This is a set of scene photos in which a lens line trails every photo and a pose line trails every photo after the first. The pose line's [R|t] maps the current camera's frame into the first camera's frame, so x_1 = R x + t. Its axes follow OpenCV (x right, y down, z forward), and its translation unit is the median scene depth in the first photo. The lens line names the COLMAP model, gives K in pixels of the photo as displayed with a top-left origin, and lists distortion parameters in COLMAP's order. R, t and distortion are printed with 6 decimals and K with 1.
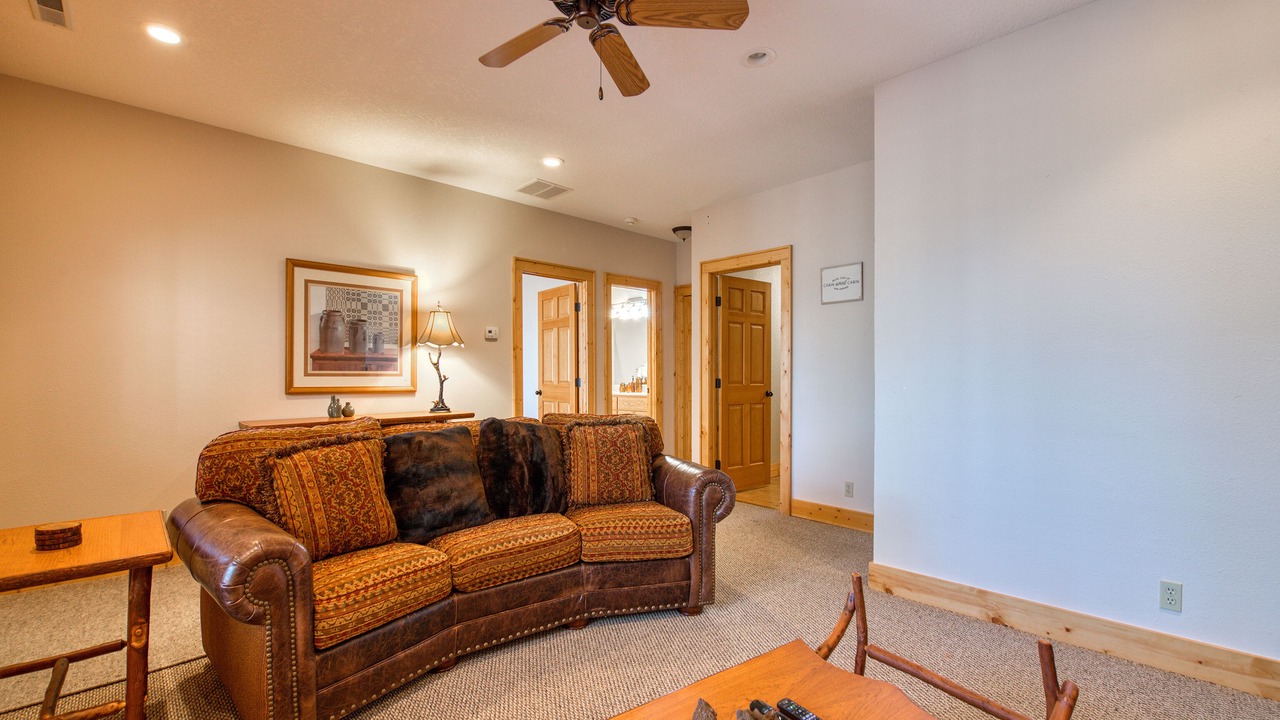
lens RADIAL K [[539.0, 0, 639.5], [0, 539.0, 369.3], [0, 0, 1]] dist [-0.003503, -0.000904]
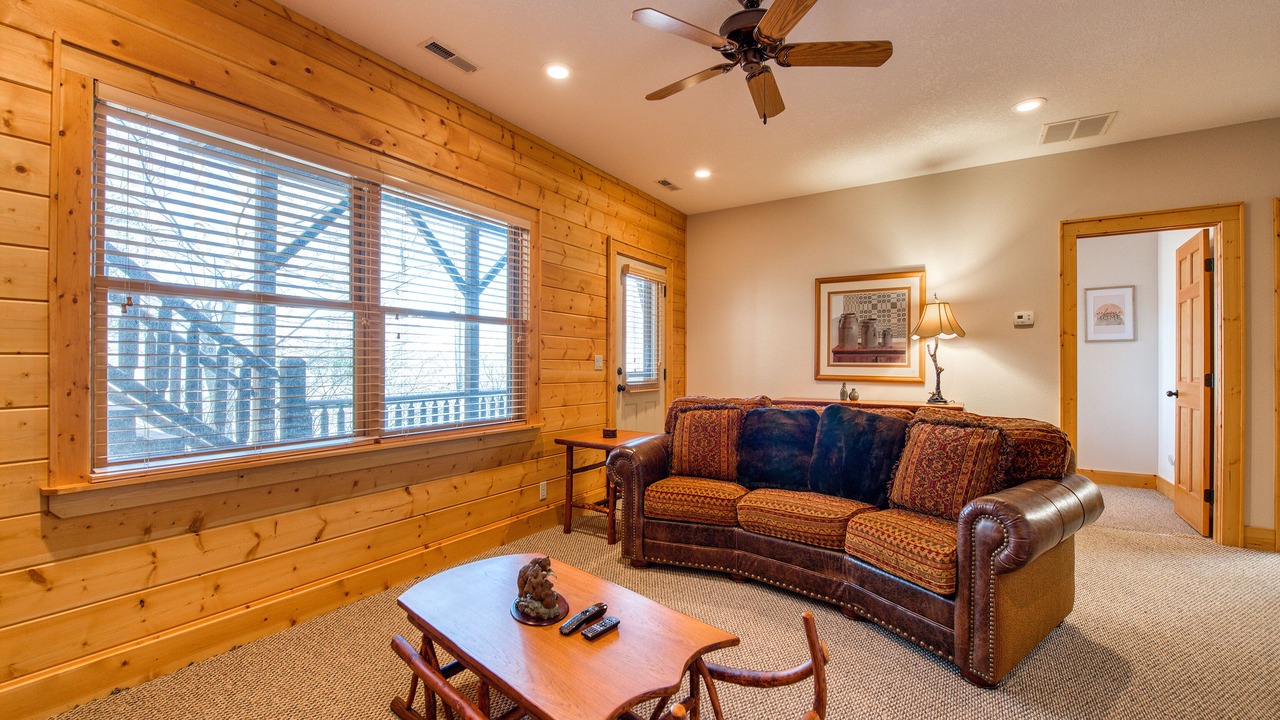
lens RADIAL K [[528.0, 0, 640.0], [0, 528.0, 360.0], [0, 0, 1]] dist [-0.001379, -0.000131]
pose [[0.218343, -0.004584, -0.975861, 0.487101], [0.000452, 0.999989, -0.004596, 0.002744], [0.975872, 0.000563, 0.218342, 0.256602]]
